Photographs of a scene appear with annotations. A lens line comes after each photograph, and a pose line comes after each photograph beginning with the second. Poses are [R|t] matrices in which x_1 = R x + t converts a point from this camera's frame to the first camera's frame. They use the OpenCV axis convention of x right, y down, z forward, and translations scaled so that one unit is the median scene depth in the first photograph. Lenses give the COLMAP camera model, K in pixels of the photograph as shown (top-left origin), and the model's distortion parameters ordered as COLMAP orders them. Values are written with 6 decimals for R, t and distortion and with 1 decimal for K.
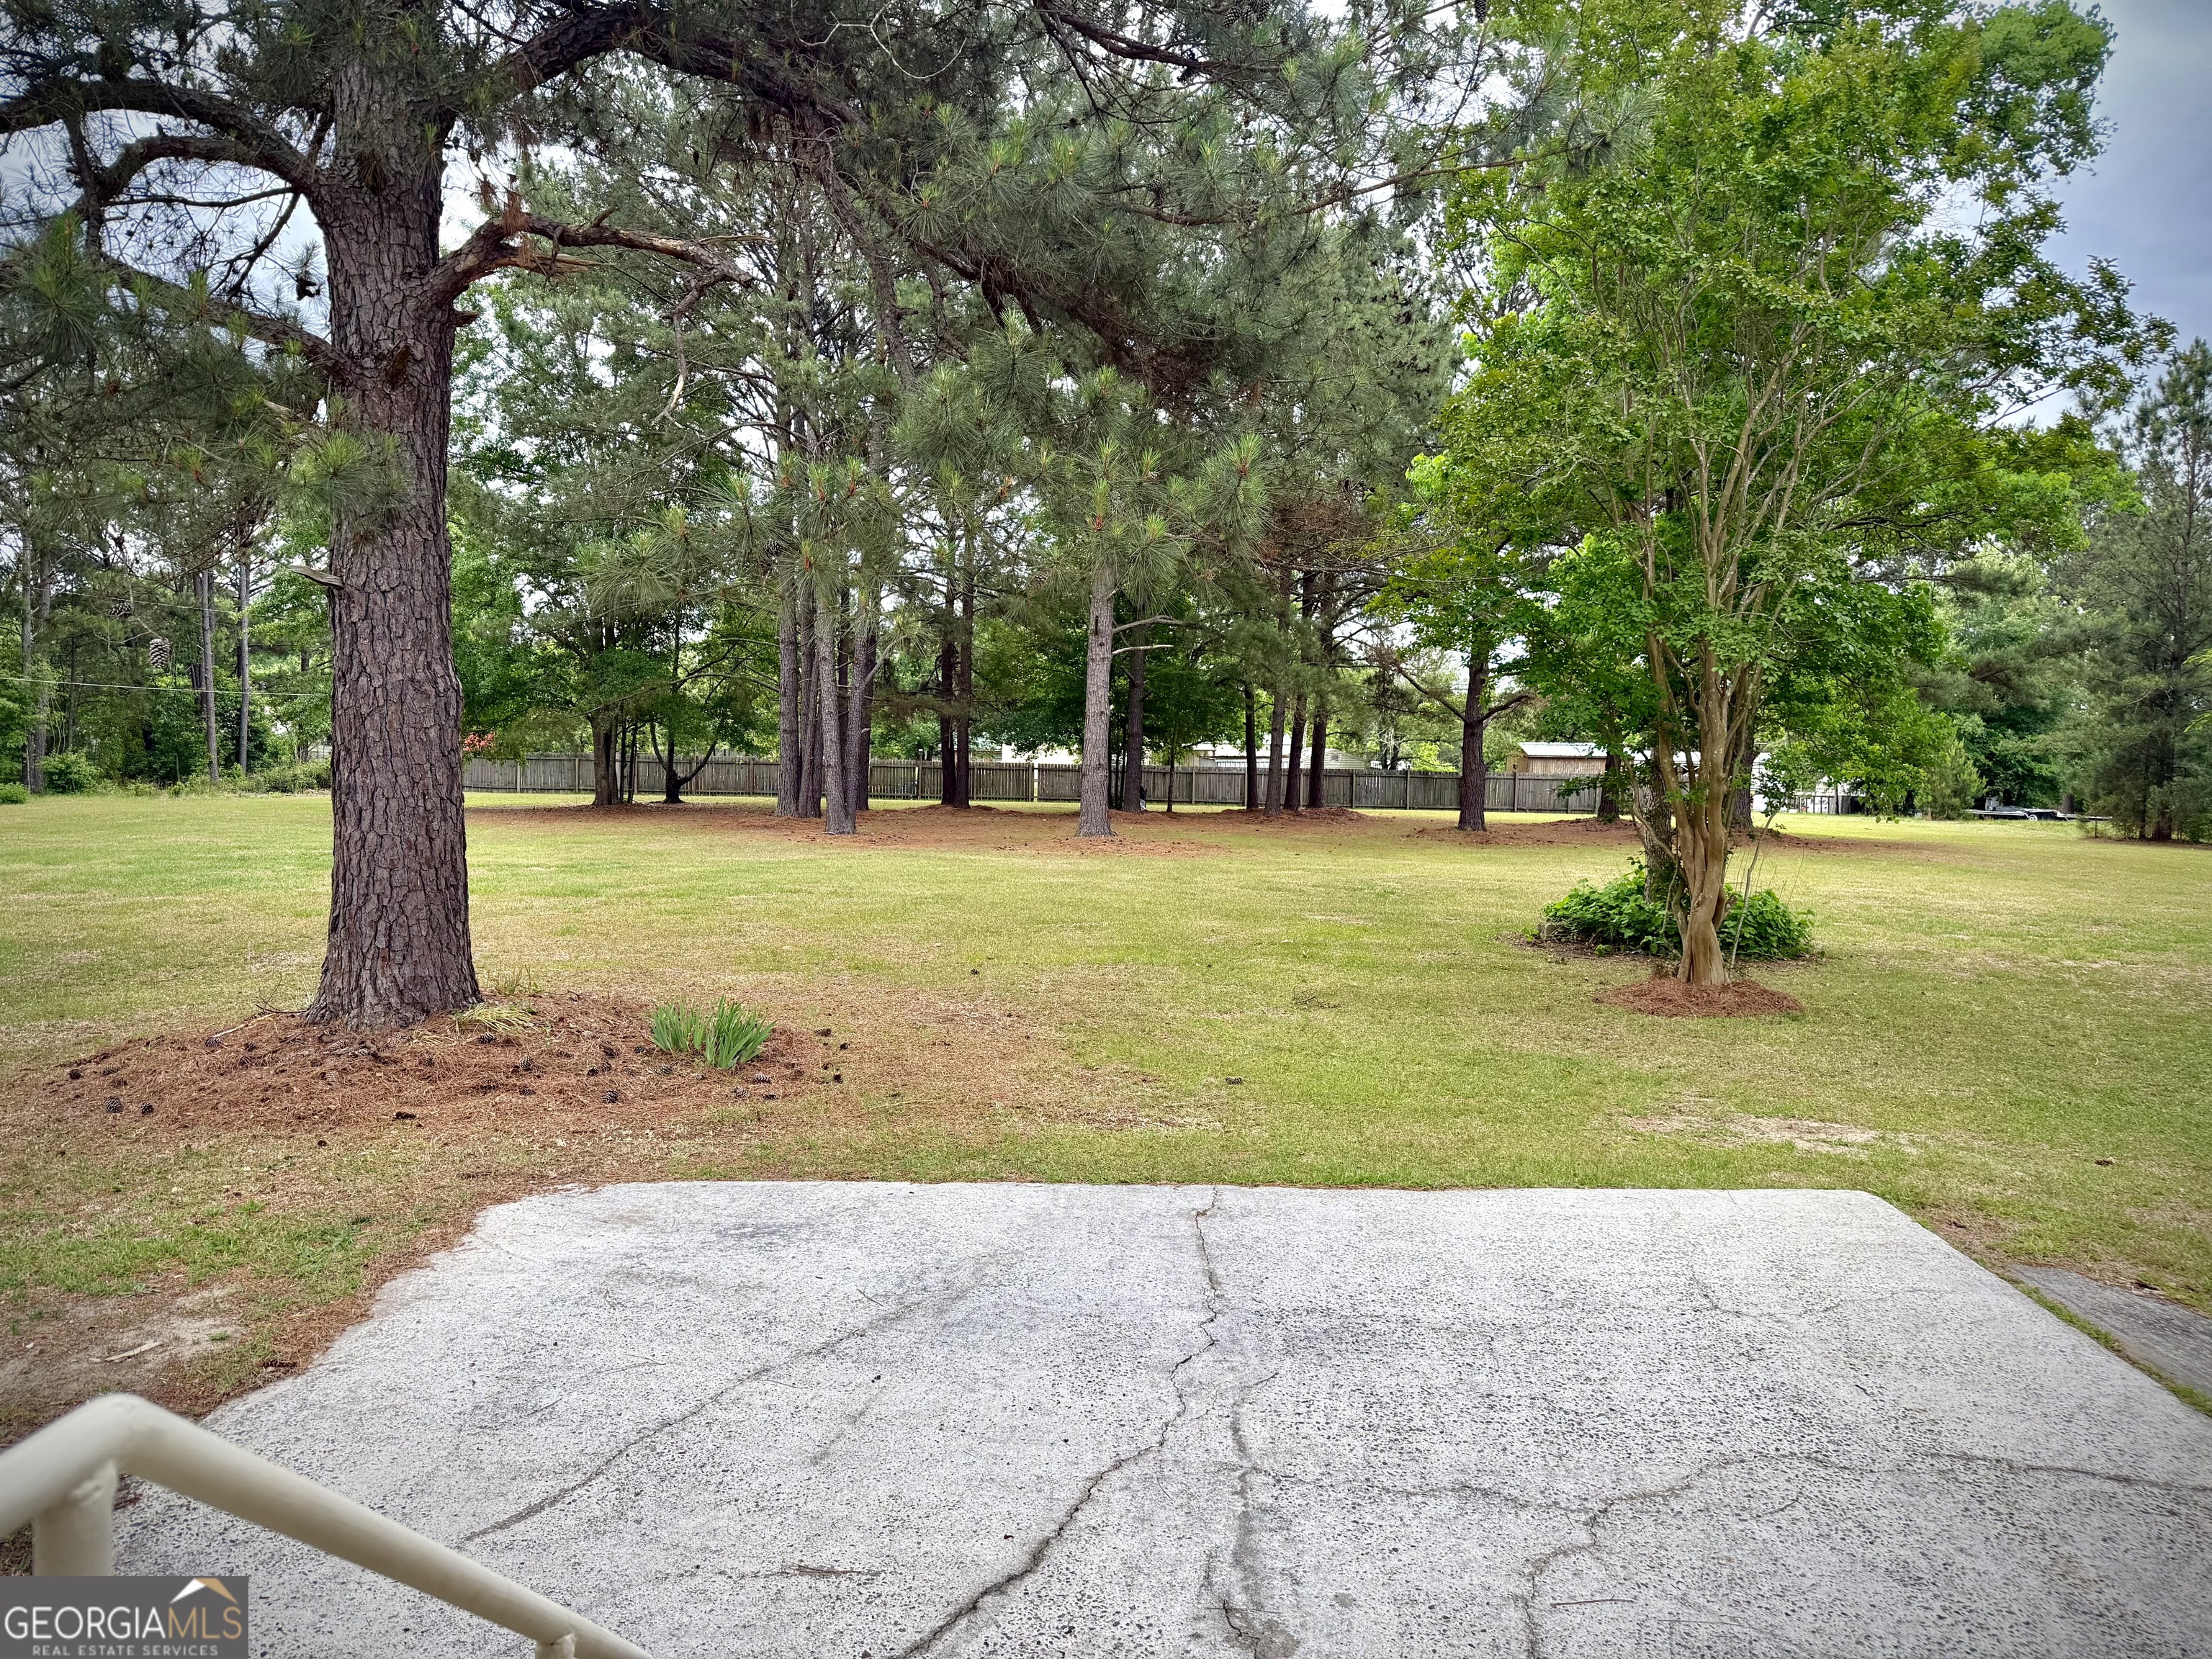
lens RADIAL K [[1549.2, 0, 1106.0], [0, 1549.2, 829.5], [0, 0, 1]] dist [0.001935, -0.008787]
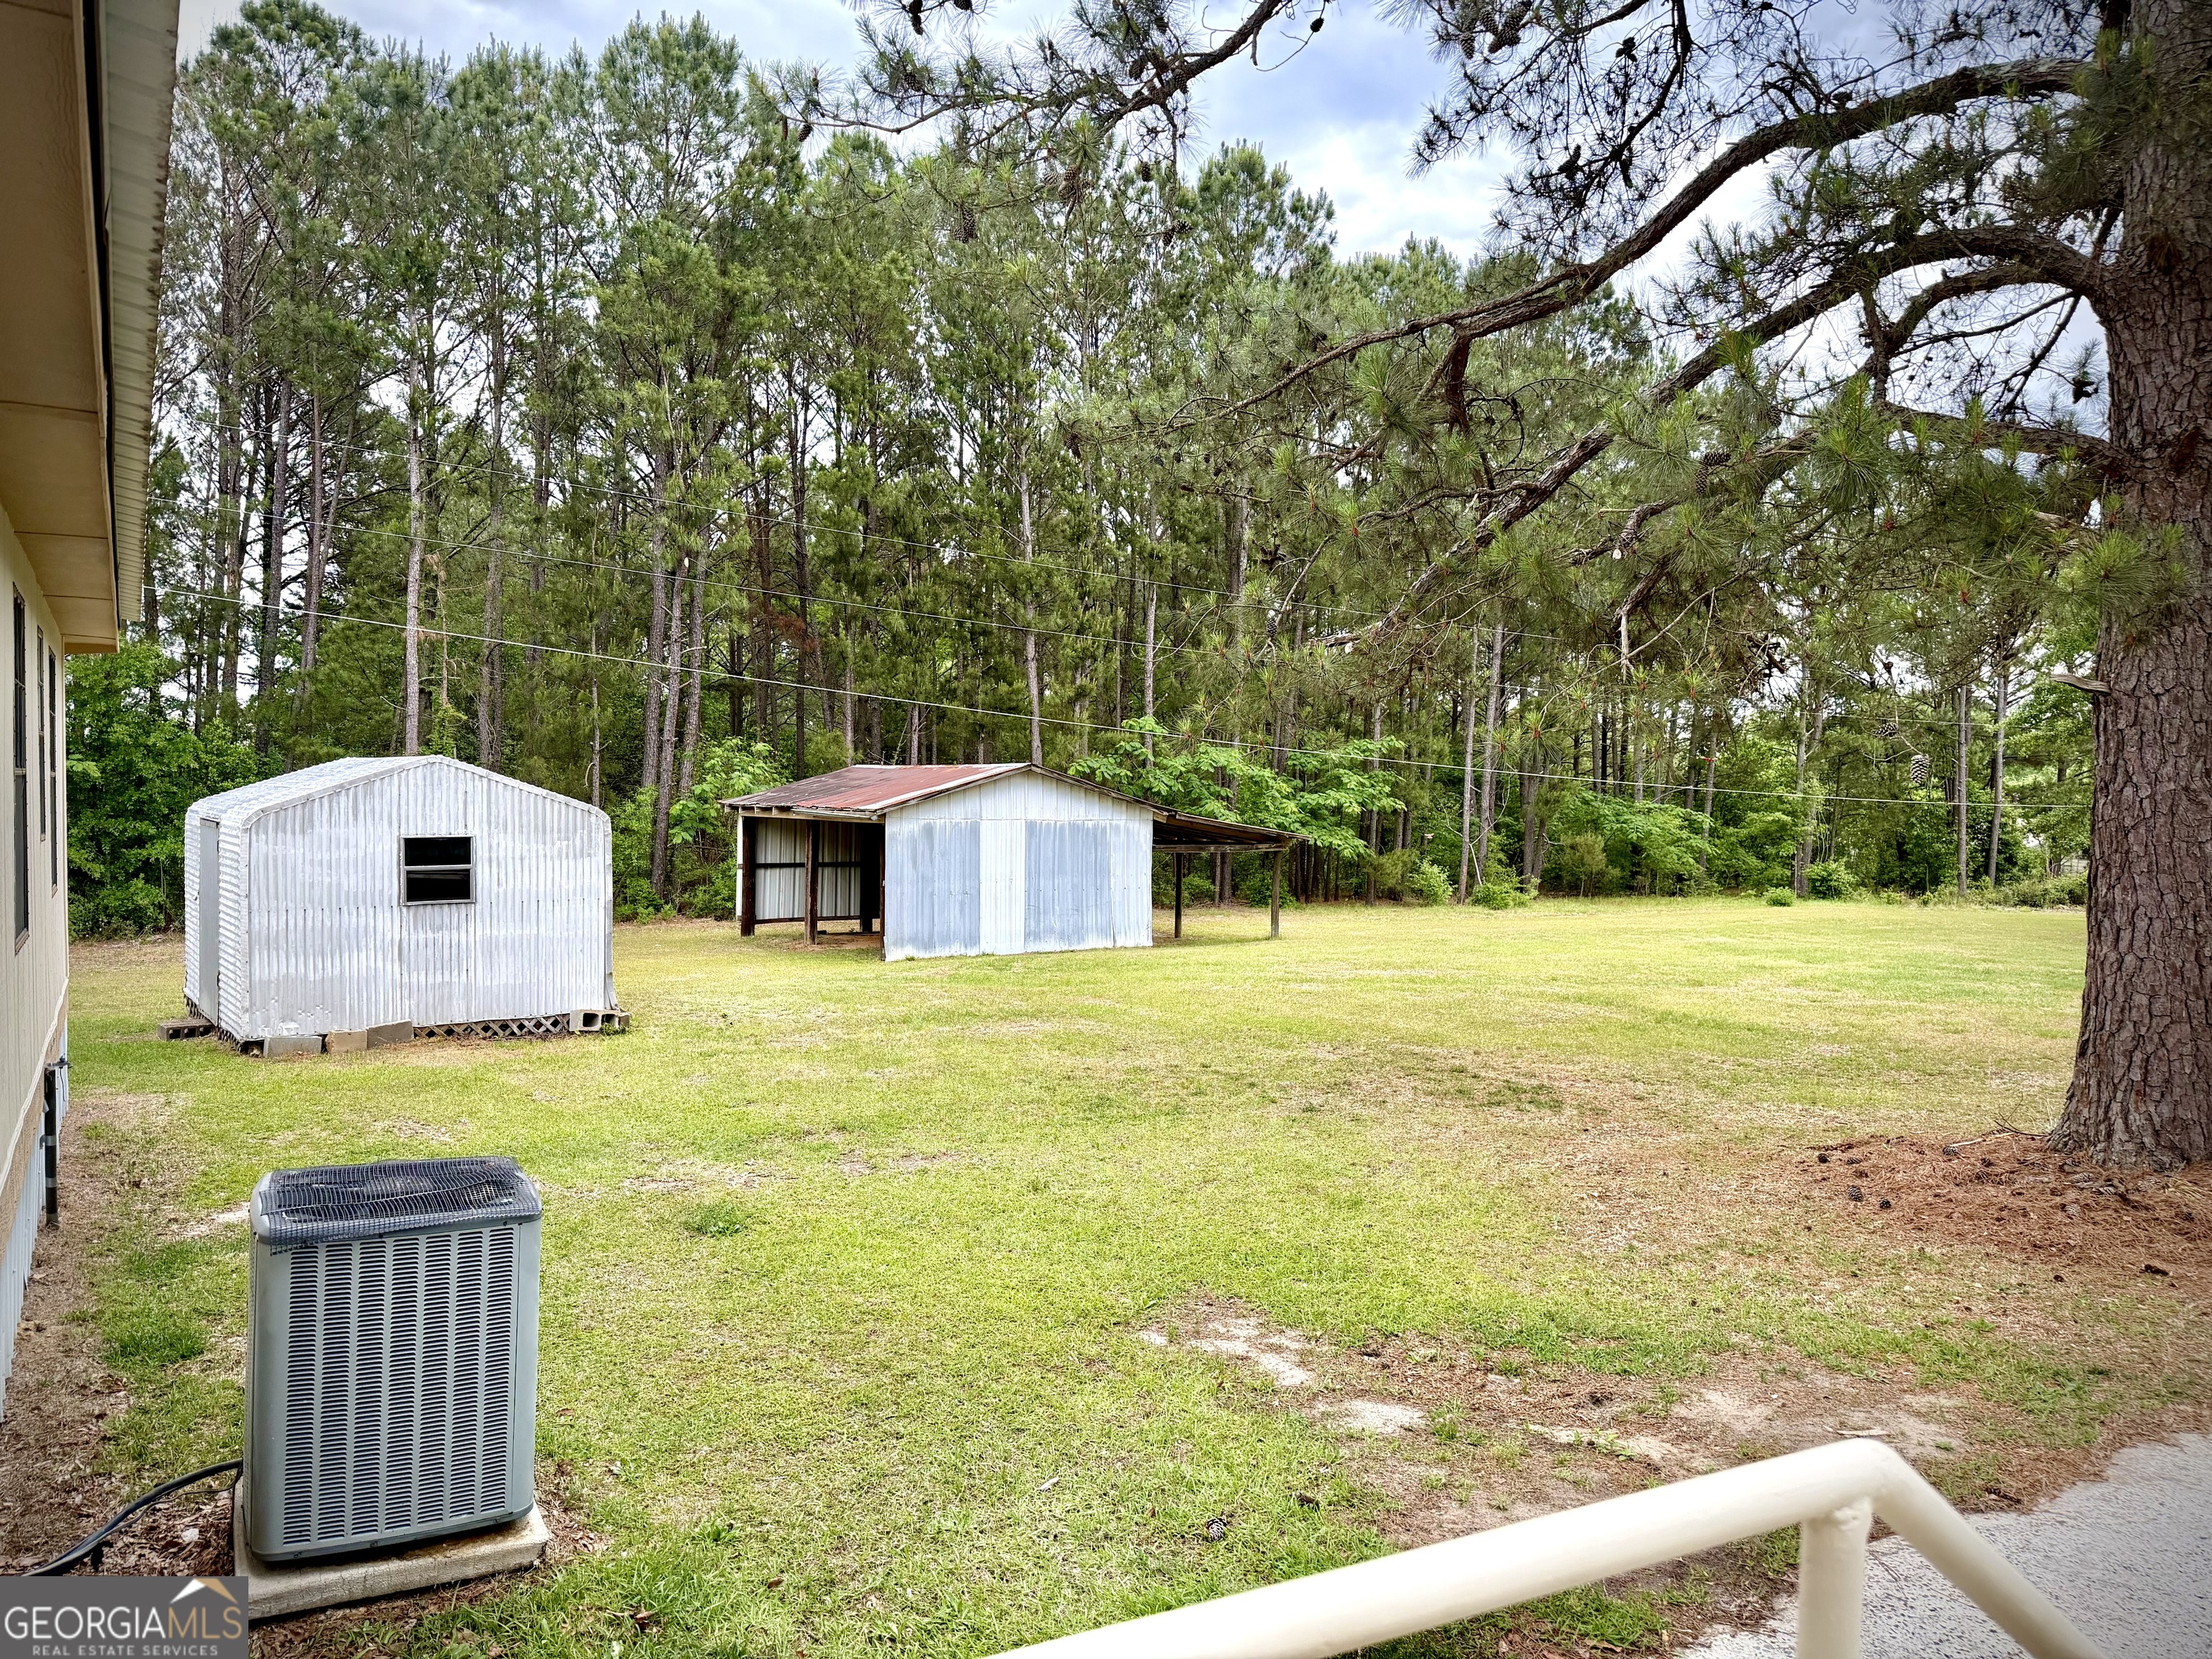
lens RADIAL K [[1577.3, 0, 1095.1], [0, 1577.3, 844.1], [0, 0, 1]] dist [0.010362, -0.012129]
pose [[0.522270, 0.010486, -0.852716, 0.008167], [-0.063773, 0.997605, -0.026792, 0.001072], [0.850392, 0.068373, 0.521688, -0.024858]]
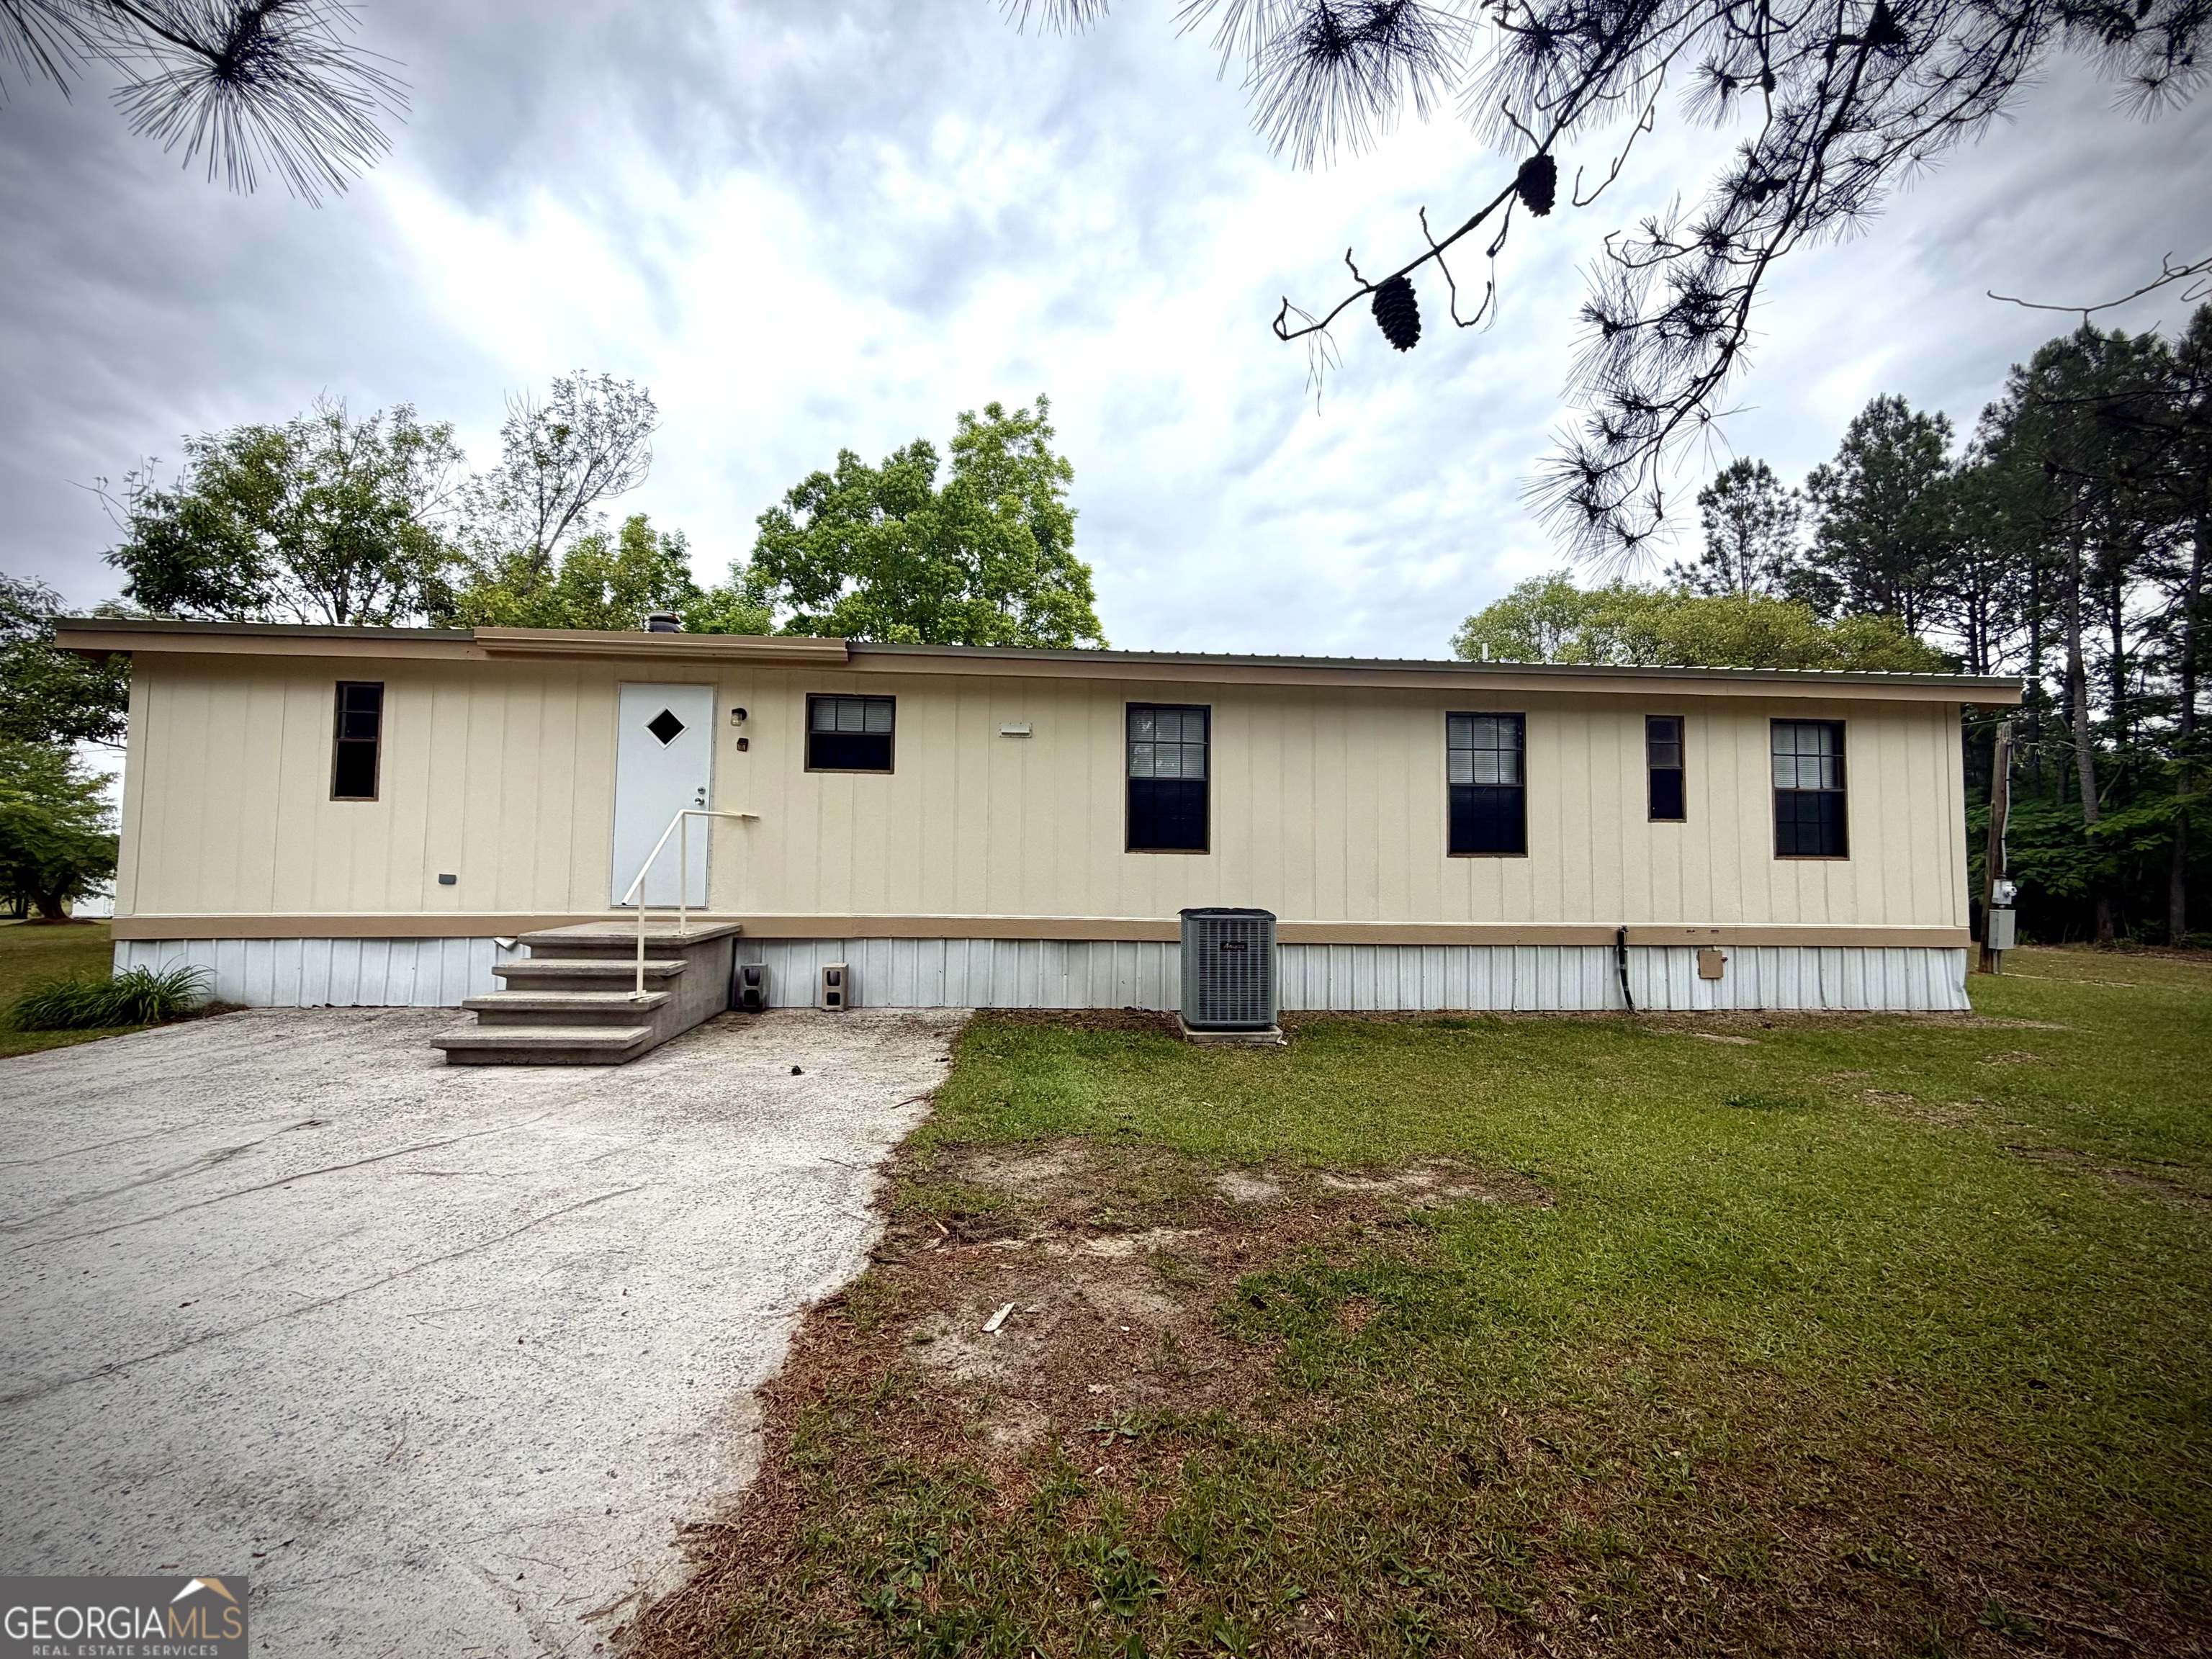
lens RADIAL K [[875.1, 0, 1105.8], [0, 875.1, 820.5], [0, 0, 1]] dist [-0.007565, 0.000255]
pose [[-0.996482, -0.040588, -0.073328, -0.543011], [-0.041477, 0.999083, 0.010644, 0.025469], [0.072829, 0.013648, -0.997251, 1.291707]]
